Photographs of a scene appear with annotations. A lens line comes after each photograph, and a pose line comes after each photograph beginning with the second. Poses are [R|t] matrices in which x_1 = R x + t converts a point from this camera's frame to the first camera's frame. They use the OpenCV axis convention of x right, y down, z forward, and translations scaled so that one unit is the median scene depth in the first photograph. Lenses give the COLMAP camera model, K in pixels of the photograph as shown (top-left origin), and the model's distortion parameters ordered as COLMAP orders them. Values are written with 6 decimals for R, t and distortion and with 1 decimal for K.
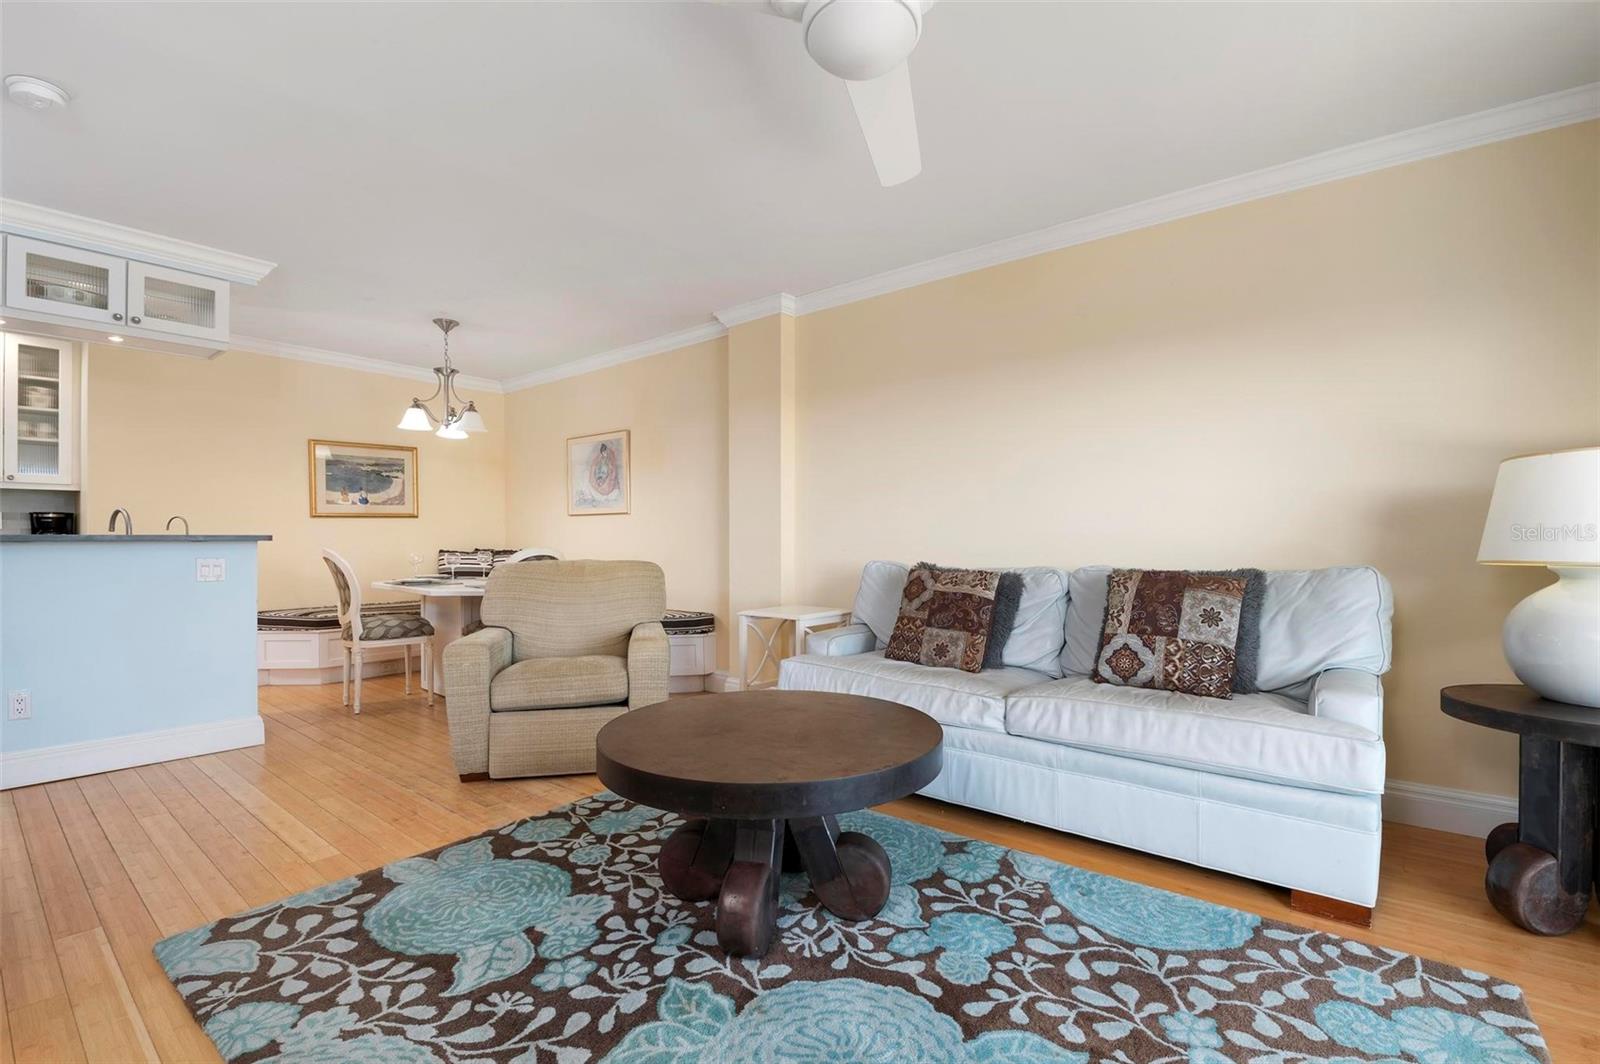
lens RADIAL K [[704.9, 0, 808.8], [0, 704.9, 539.3], [0, 0, 1]] dist [-0.000964, -0.010164]
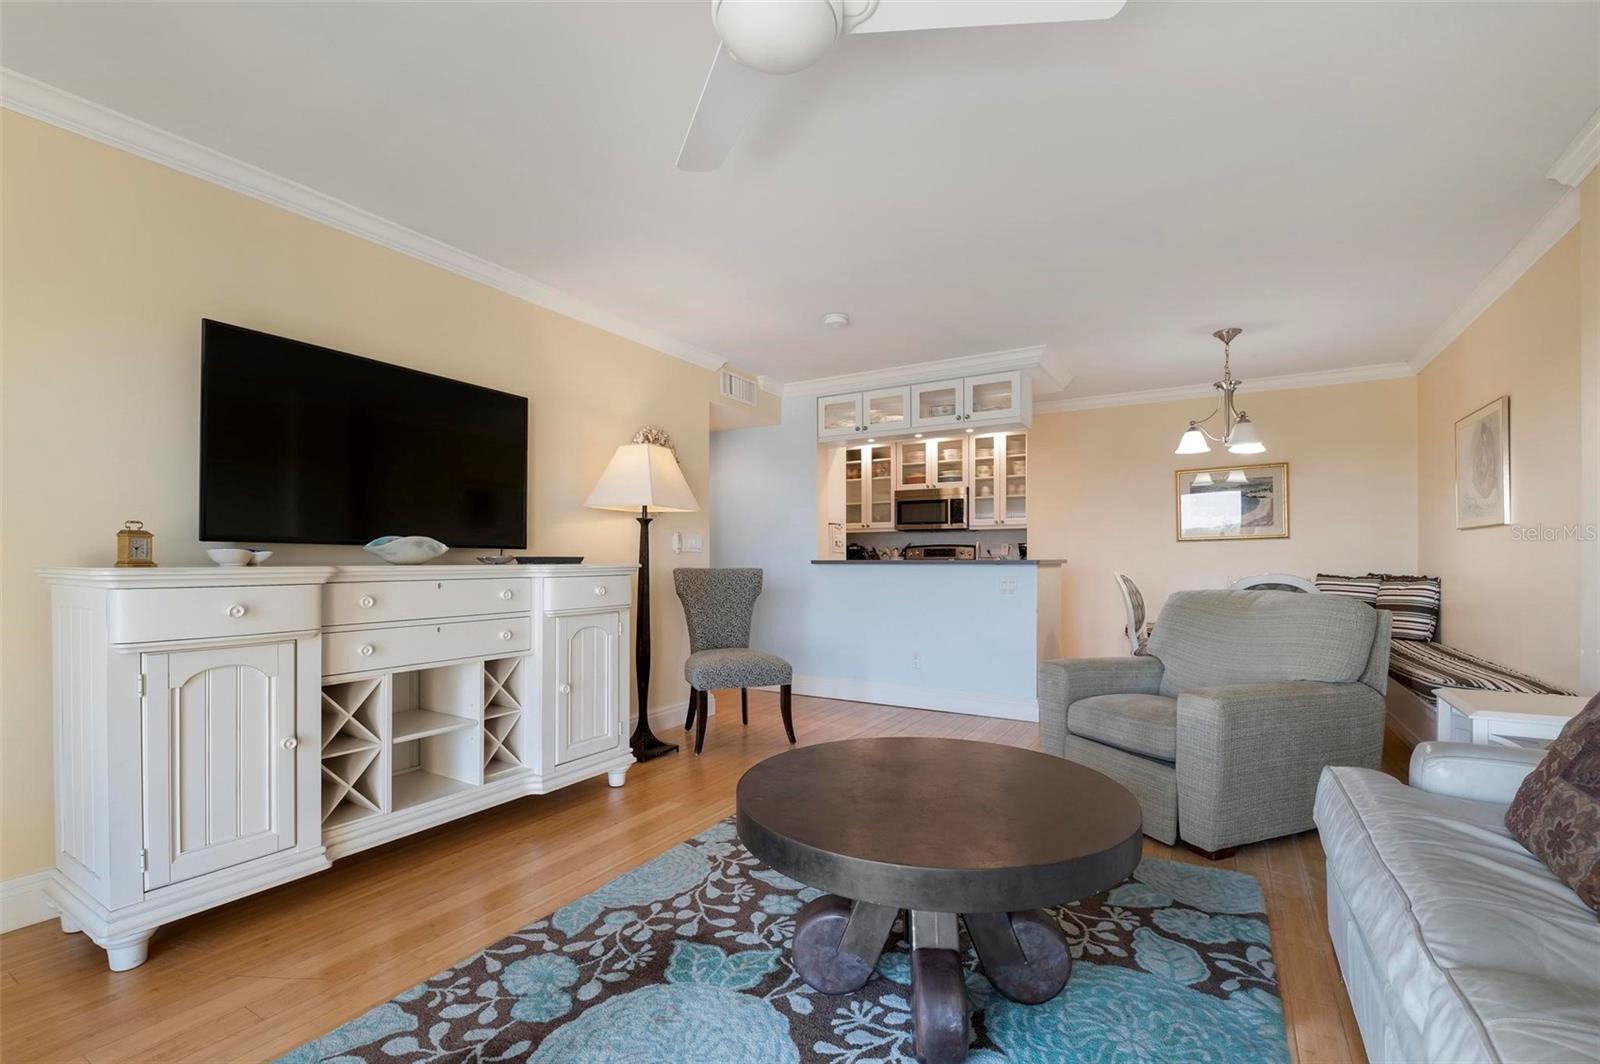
lens RADIAL K [[701.0, 0, 804.7], [0, 701.0, 559.1], [0, 0, 1]] dist [0.001690, -0.009791]
pose [[0.138757, 0.001179, -0.990326, 0.729997], [0.002093, 0.999997, 0.001484, -0.016806], [0.990324, -0.002279, 0.138755, 0.673632]]
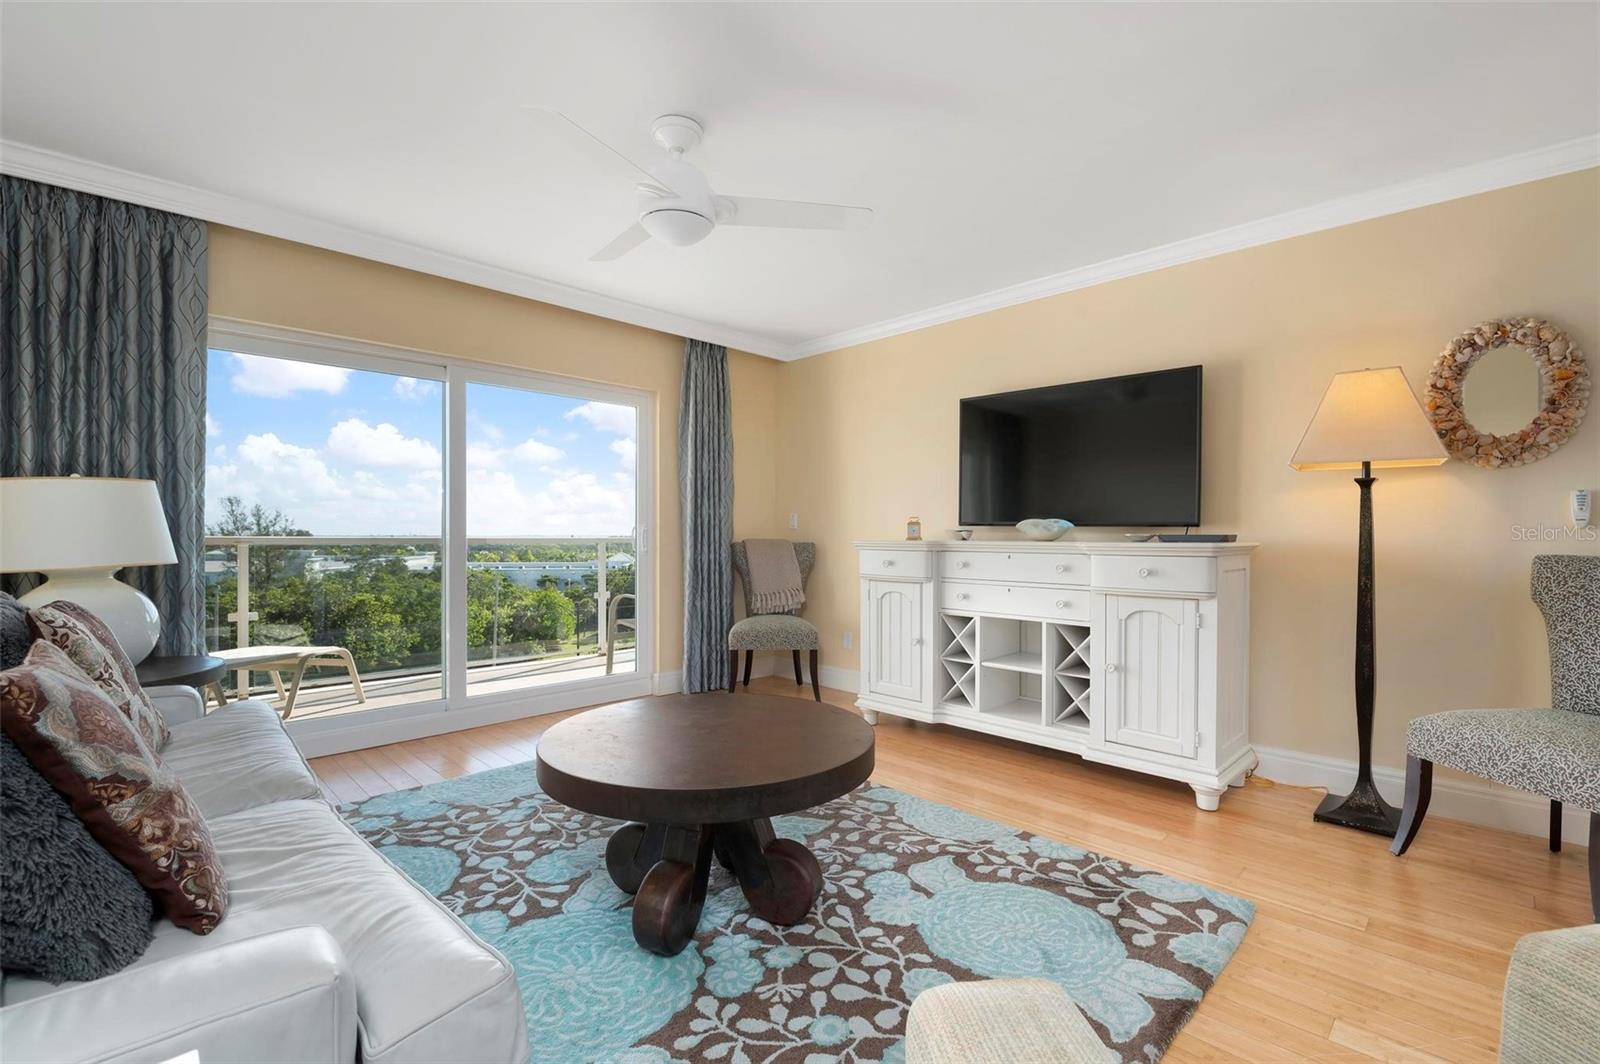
lens RADIAL K [[704.9, 0, 808.8], [0, 704.9, 539.3], [0, 0, 1]] dist [-0.000964, -0.010164]
pose [[-0.993557, -0.001779, 0.113321, -0.287802], [-0.001074, 0.999980, 0.006288, -0.019461], [-0.113330, 0.006126, -0.993538, 1.857129]]
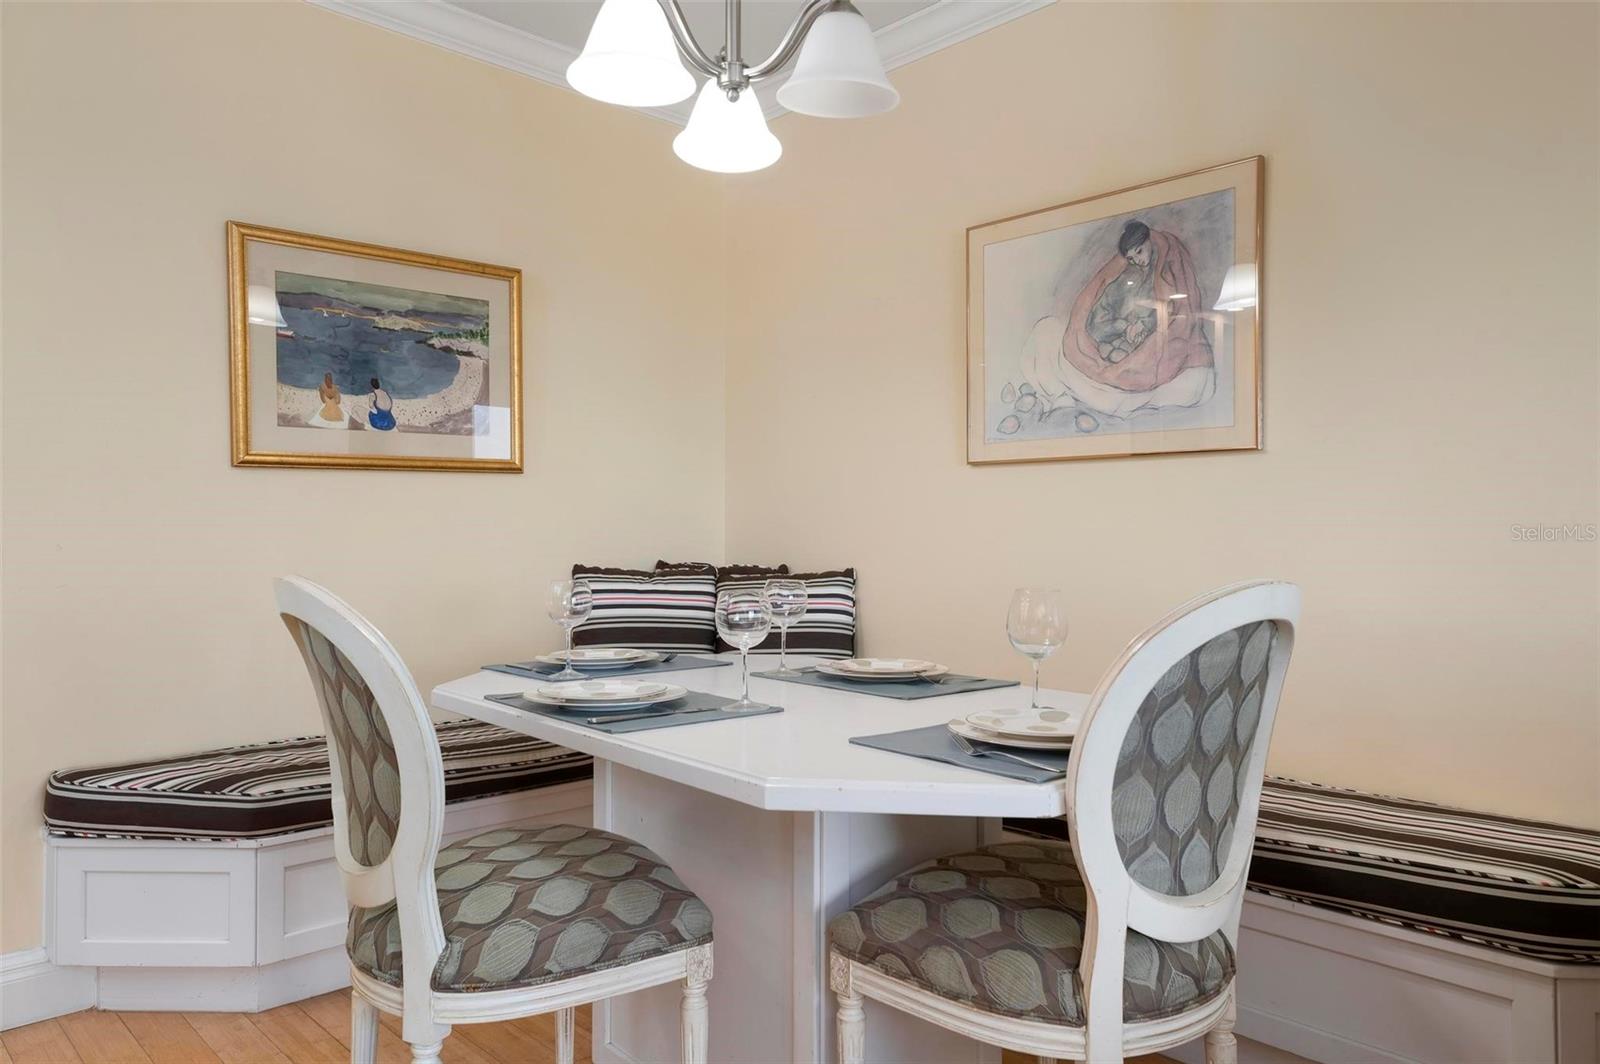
lens RADIAL K [[1112.8, 0, 800.0], [0, 1112.8, 532.0], [0, 0, 1]] dist [0.008227, 0.001798]
pose [[0.989078, 0.005077, -0.147308, -0.935941], [-0.005777, 0.999974, -0.004326, -0.000158], [0.147282, 0.005129, 0.989081, 1.322402]]
